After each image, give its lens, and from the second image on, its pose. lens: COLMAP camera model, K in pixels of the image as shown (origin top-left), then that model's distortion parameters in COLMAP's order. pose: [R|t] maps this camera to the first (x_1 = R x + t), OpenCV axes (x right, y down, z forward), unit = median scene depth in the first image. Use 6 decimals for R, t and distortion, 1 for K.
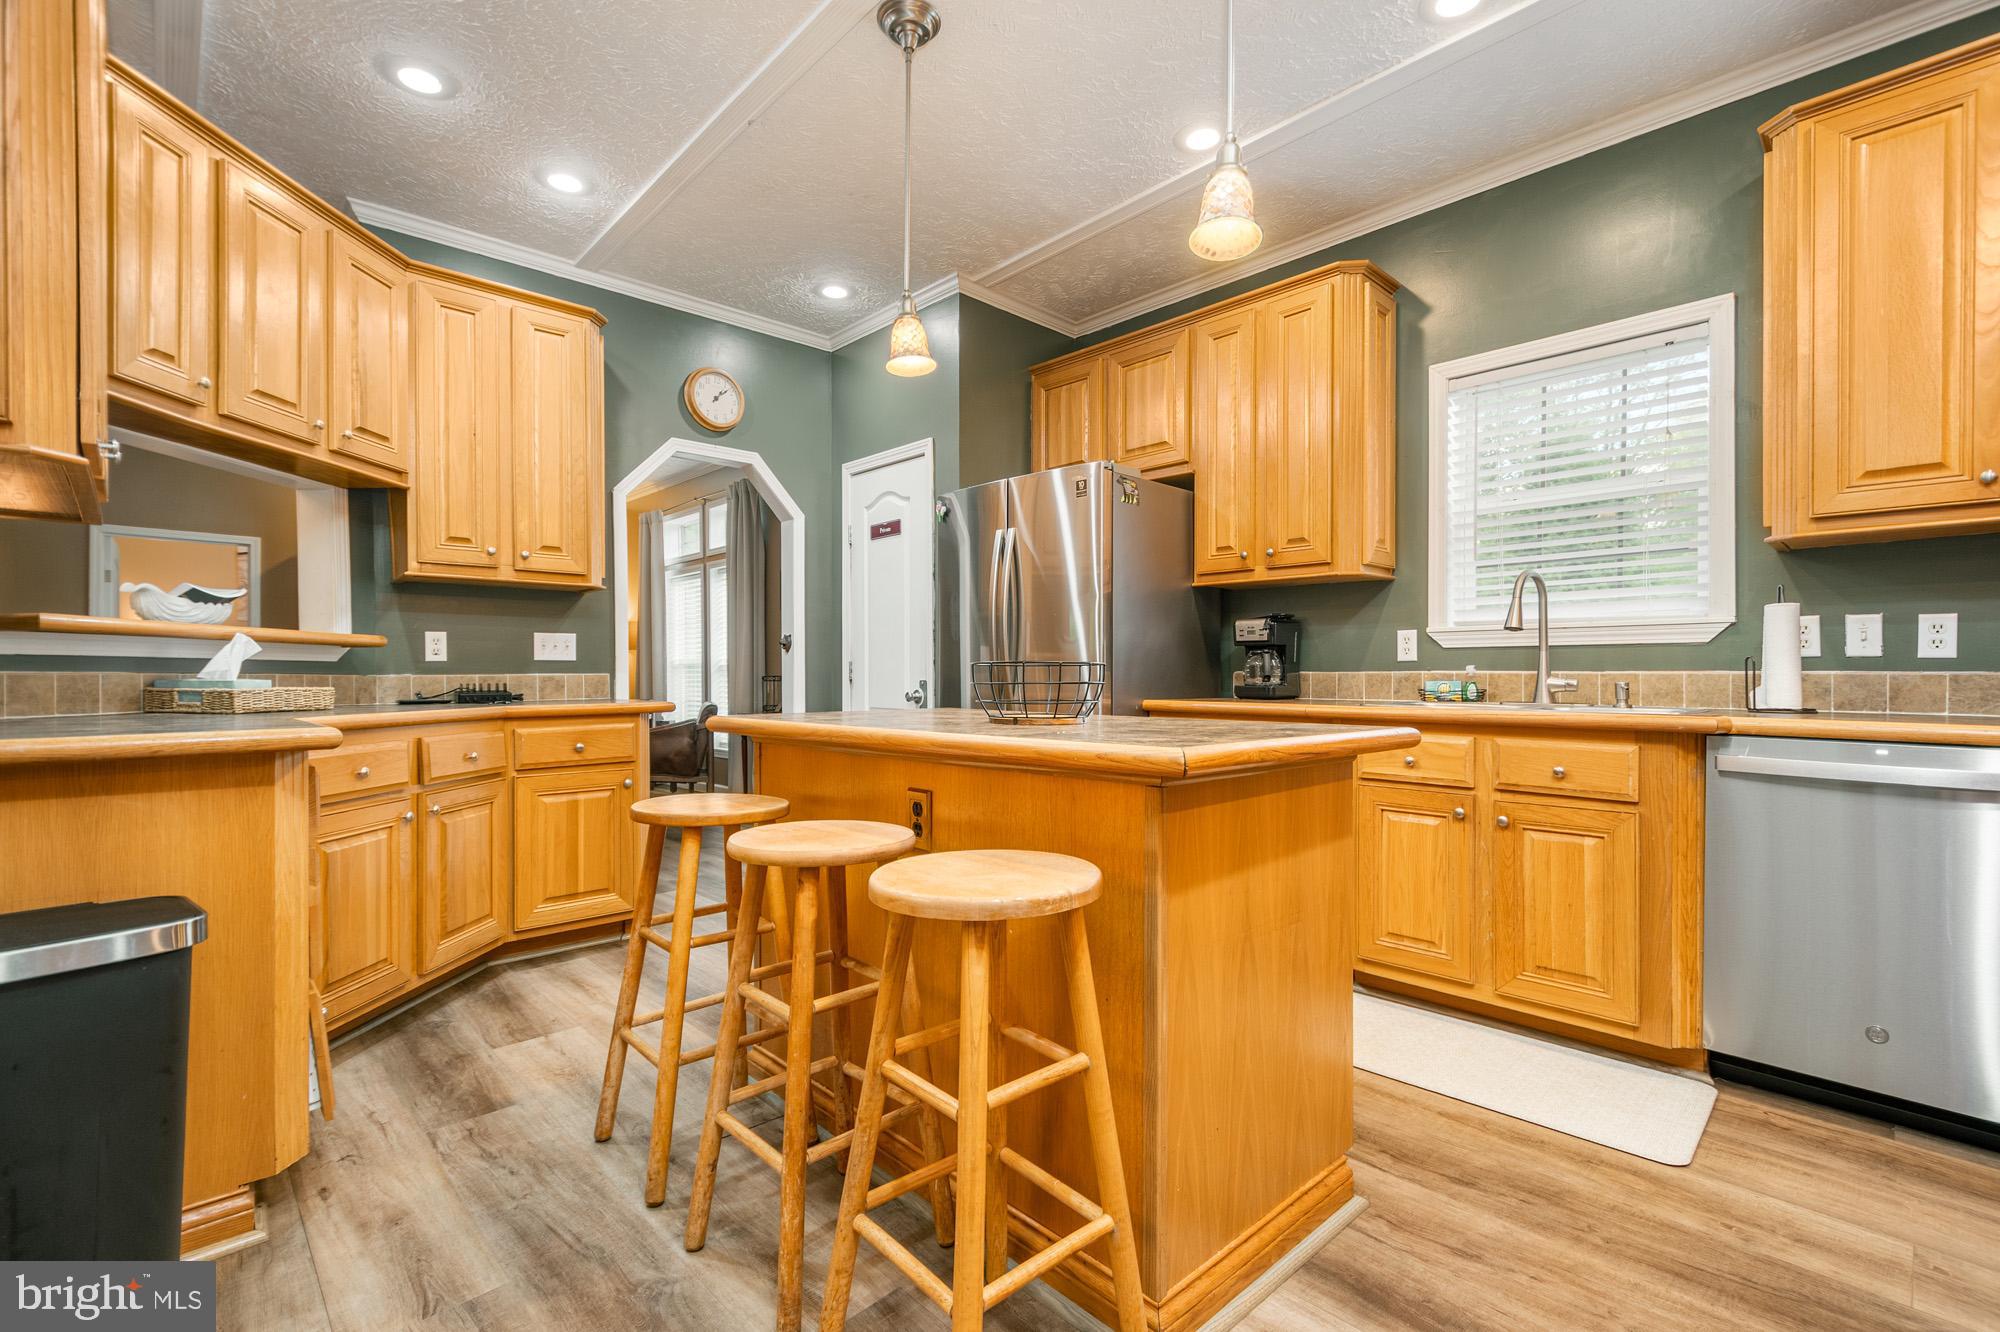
lens RADIAL K [[889.4, 0, 980.1], [0, 889.4, 672.8], [0, 0, 1]] dist [0.012773, 0.000114]
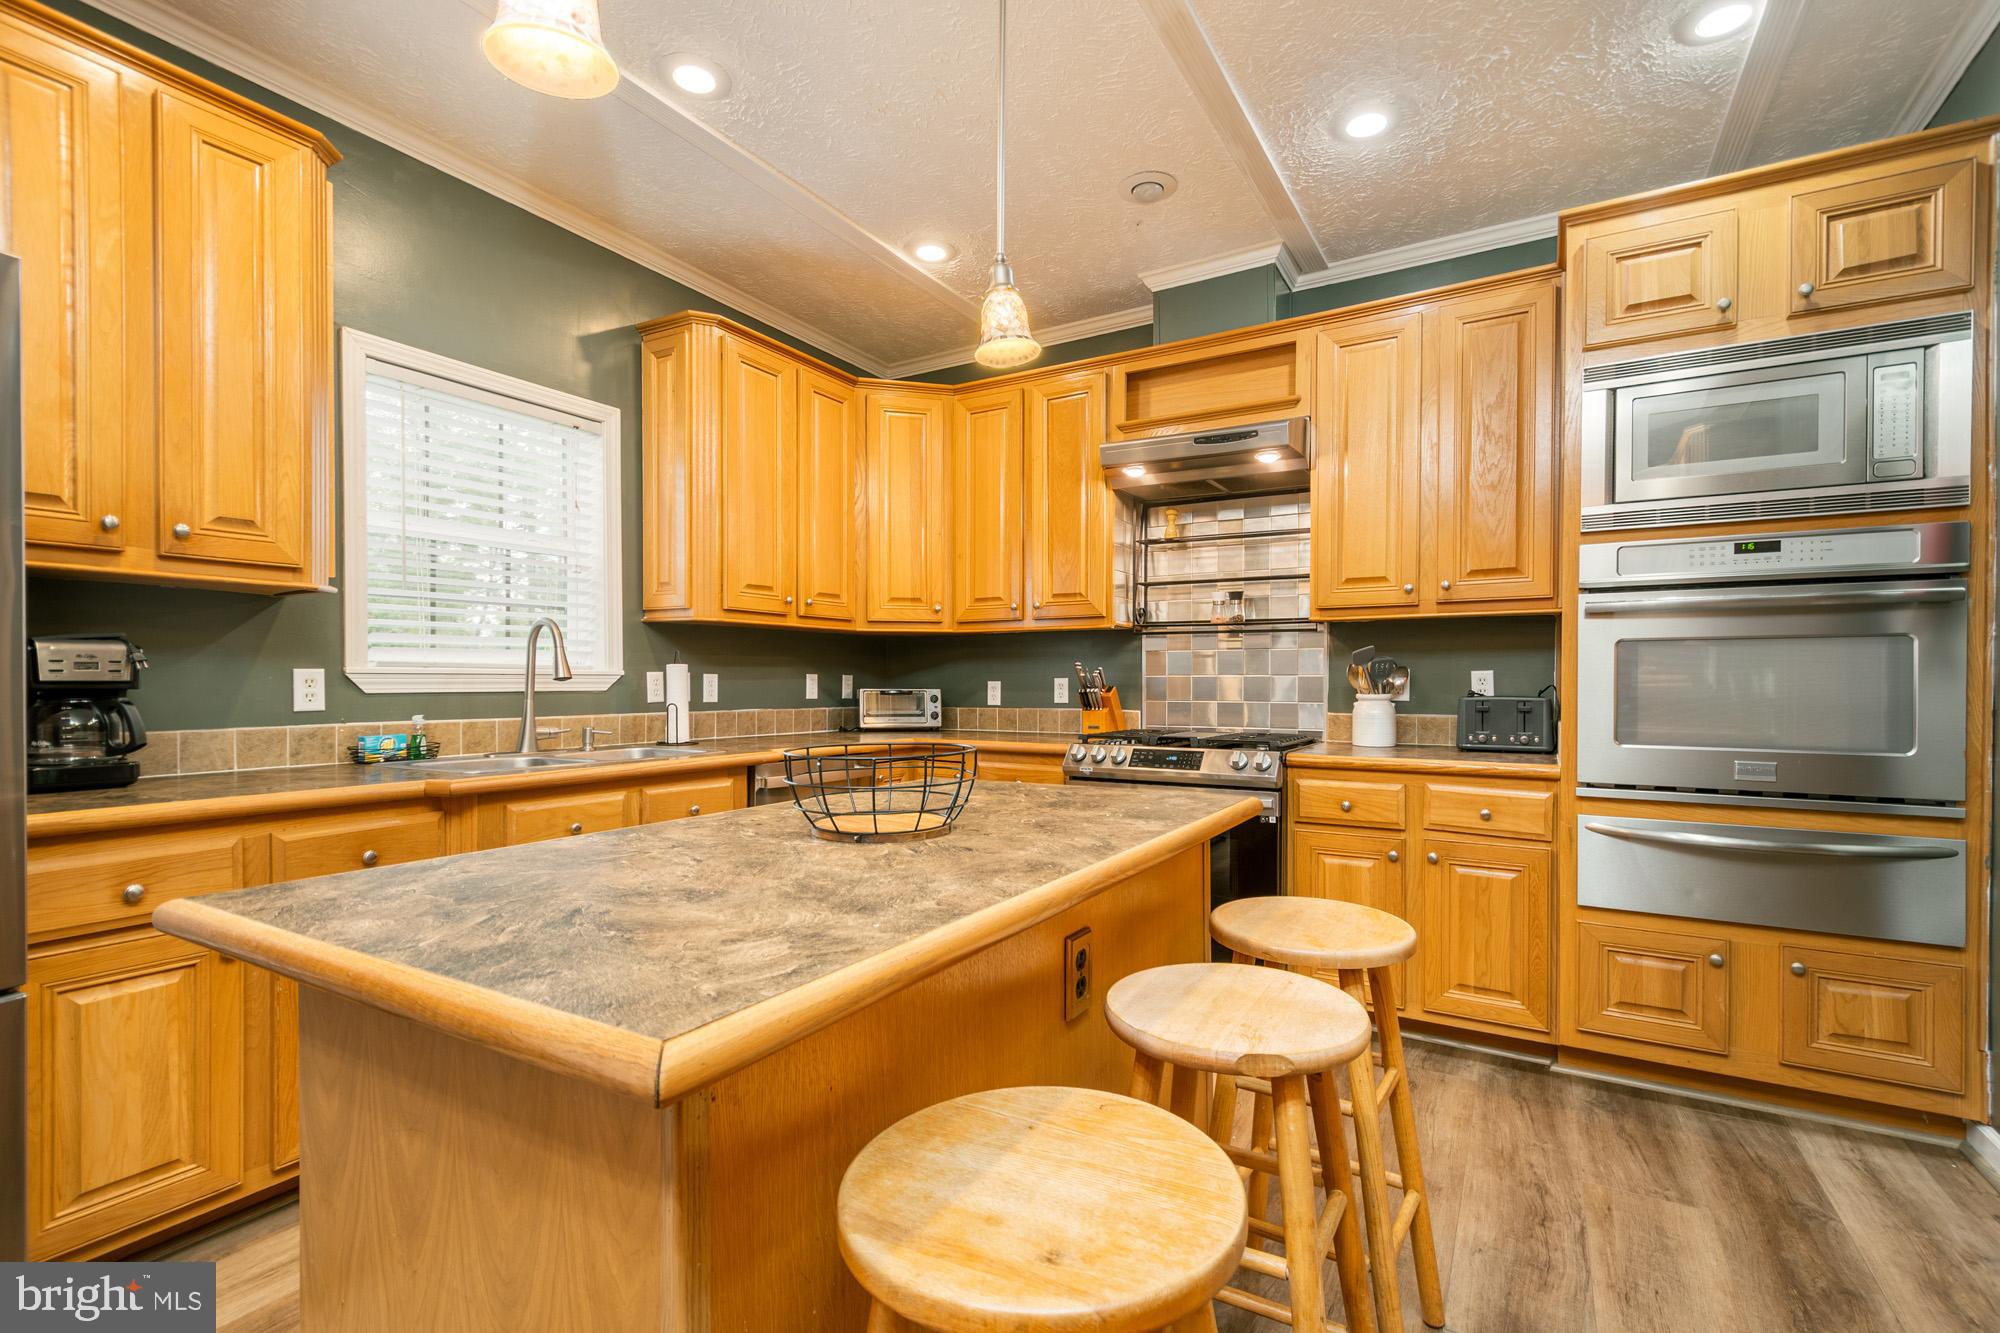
lens RADIAL K [[896.8, 0, 1017.5], [0, 896.8, 677.6], [0, 0, 1]] dist [0.002489, -0.000279]
pose [[-0.305744, 0.000325, 0.952114, -0.404105], [-0.001335, 0.999999, -0.000770, -0.041019], [-0.952113, -0.001506, -0.305743, 0.670706]]
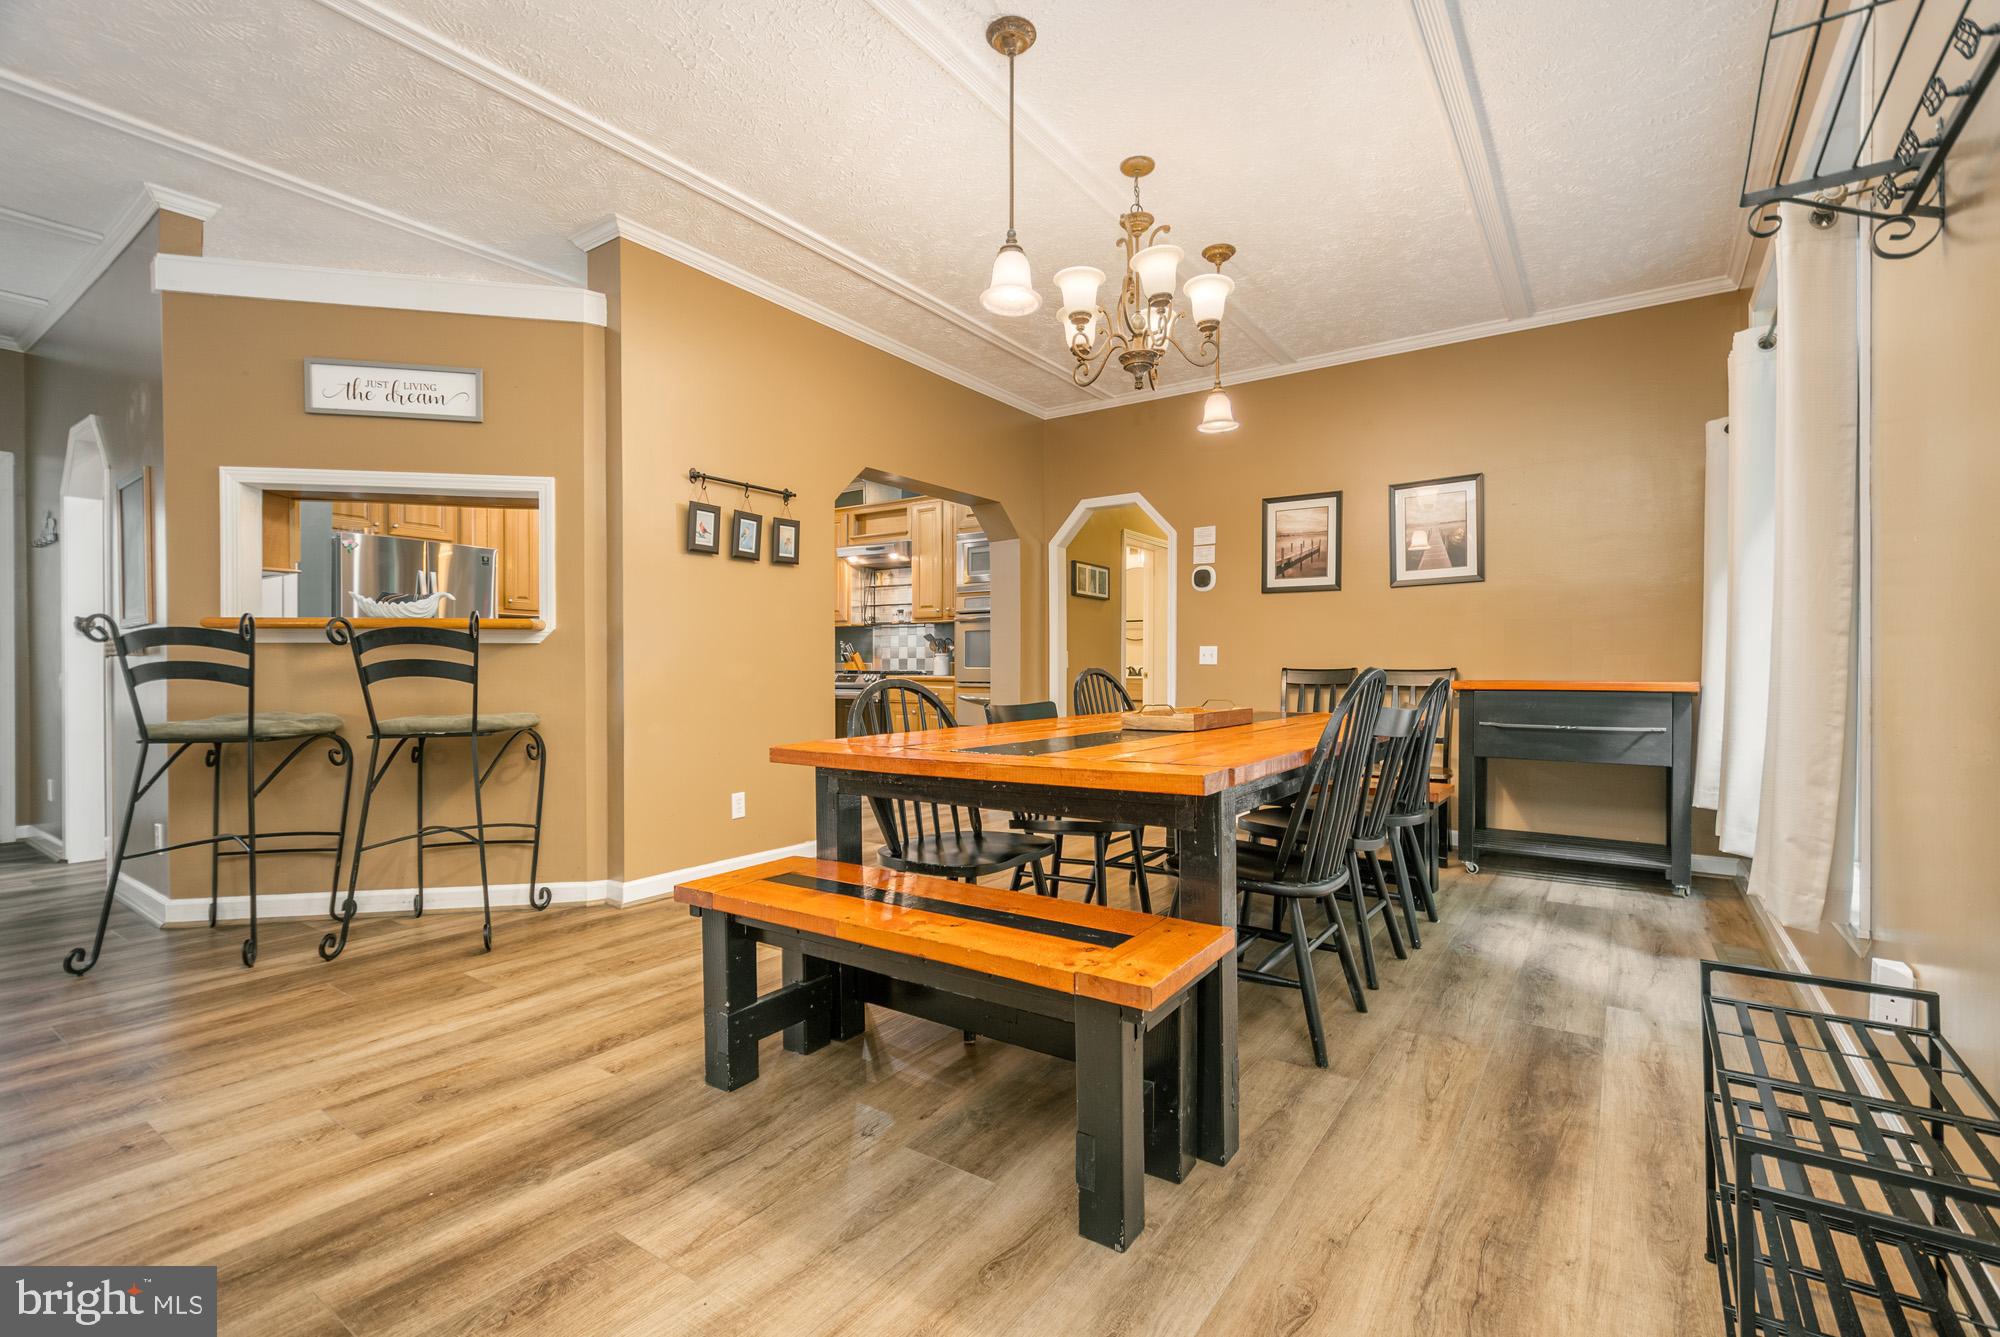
lens RADIAL K [[896.8, 0, 1017.5], [0, 896.8, 679.6], [0, 0, 1]] dist [0.002489, -0.000279]
pose [[-0.226249, -0.013188, 0.973980, -1.924774], [-0.002610, 0.999913, 0.012933, 0.014283], [-0.974066, 0.000384, -0.226264, 0.341354]]
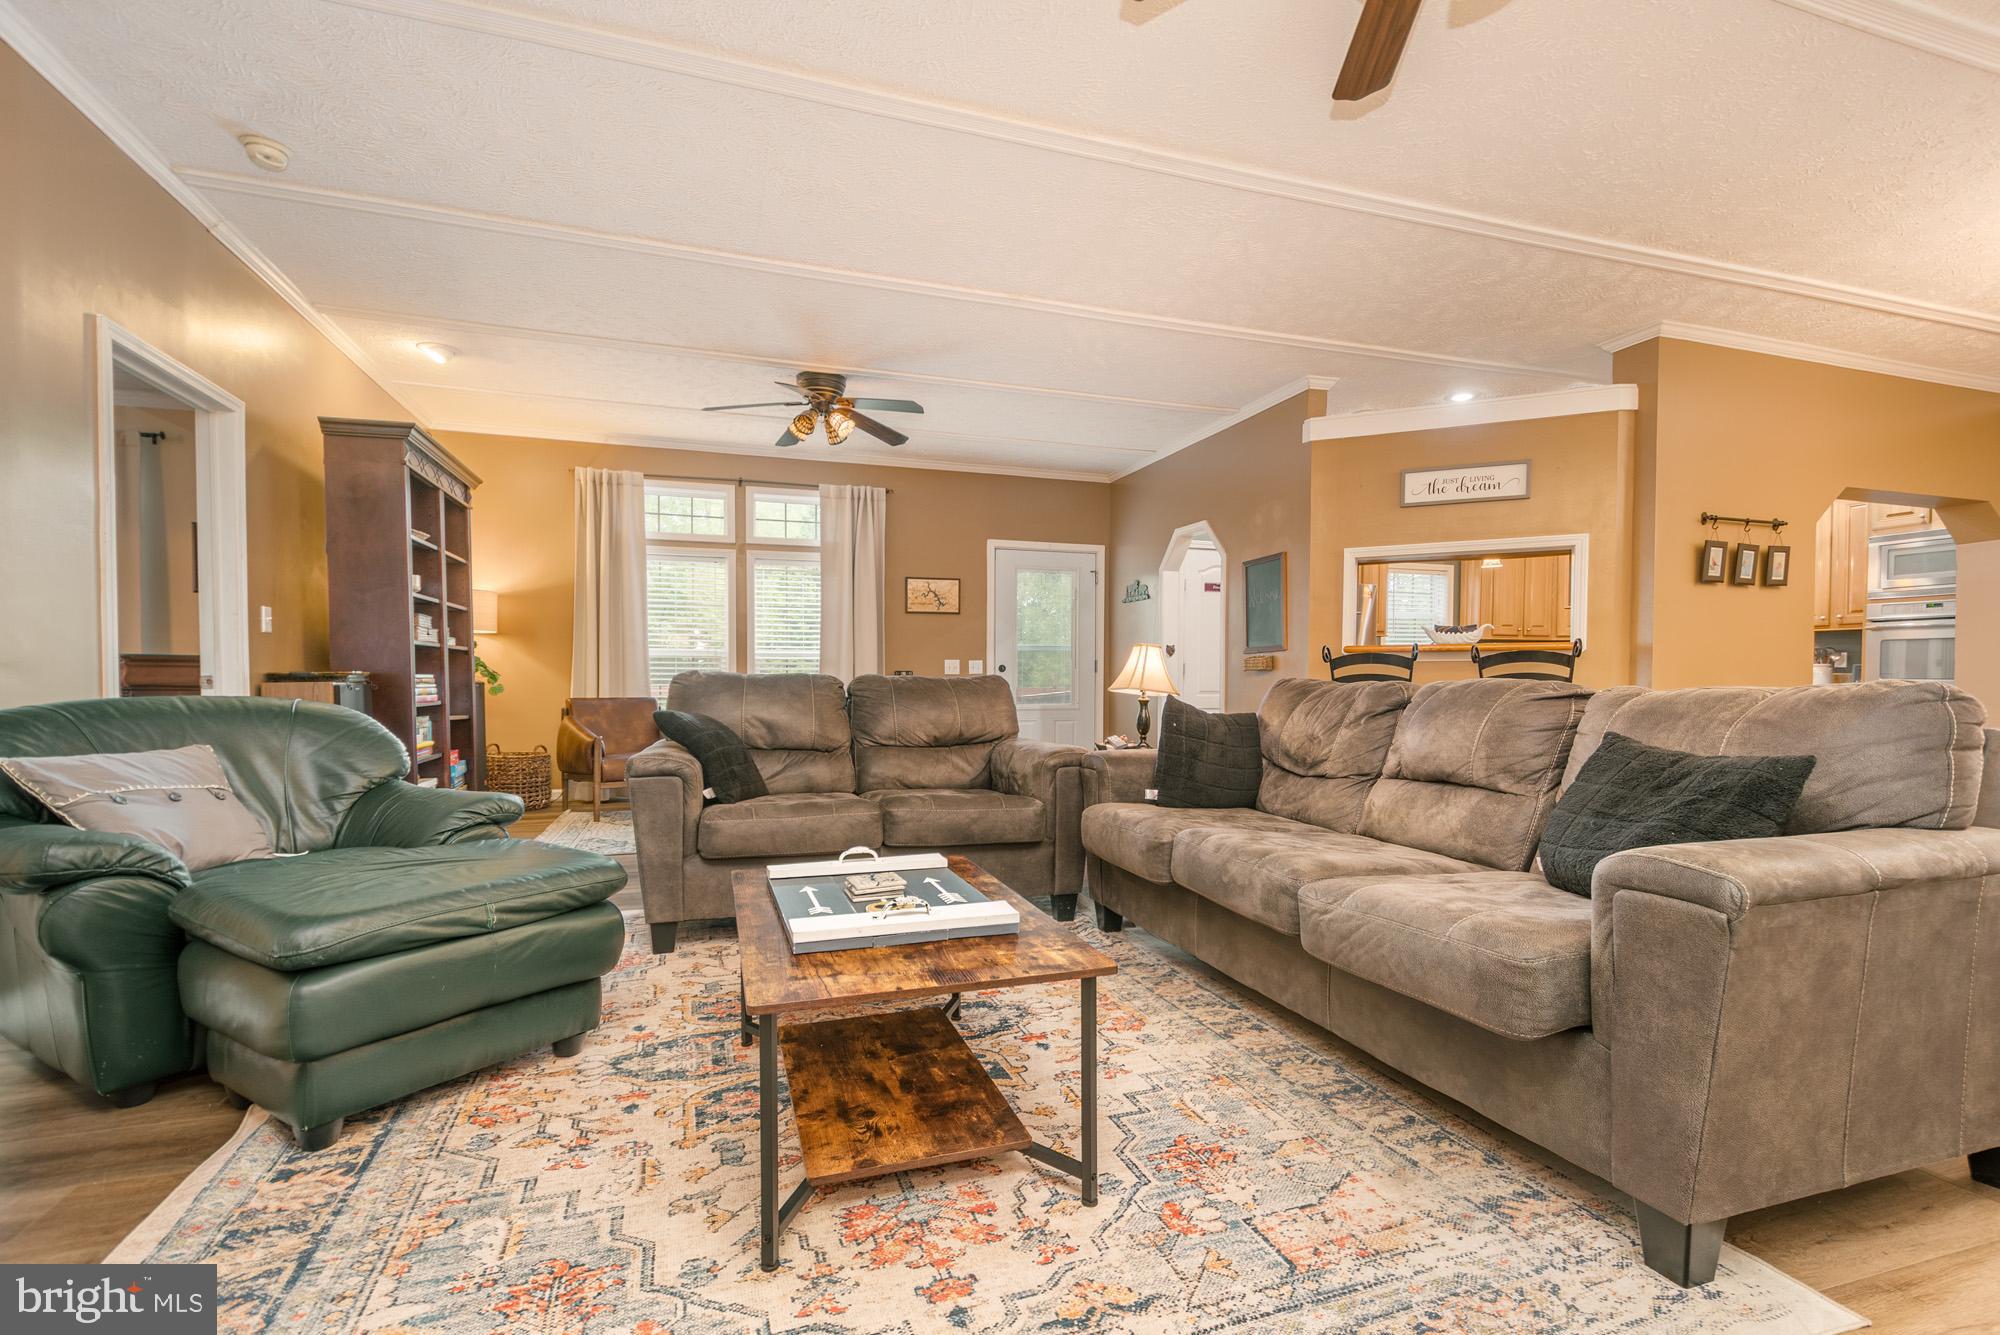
lens RADIAL K [[889.4, 0, 980.1], [0, 889.4, 674.3], [0, 0, 1]] dist [0.012773, 0.000114]
pose [[0.418843, 0.003308, 0.908053, -2.428036], [-0.005967, 0.999982, -0.000891, 0.014123], [-0.908039, -0.005045, 0.418855, 0.935216]]
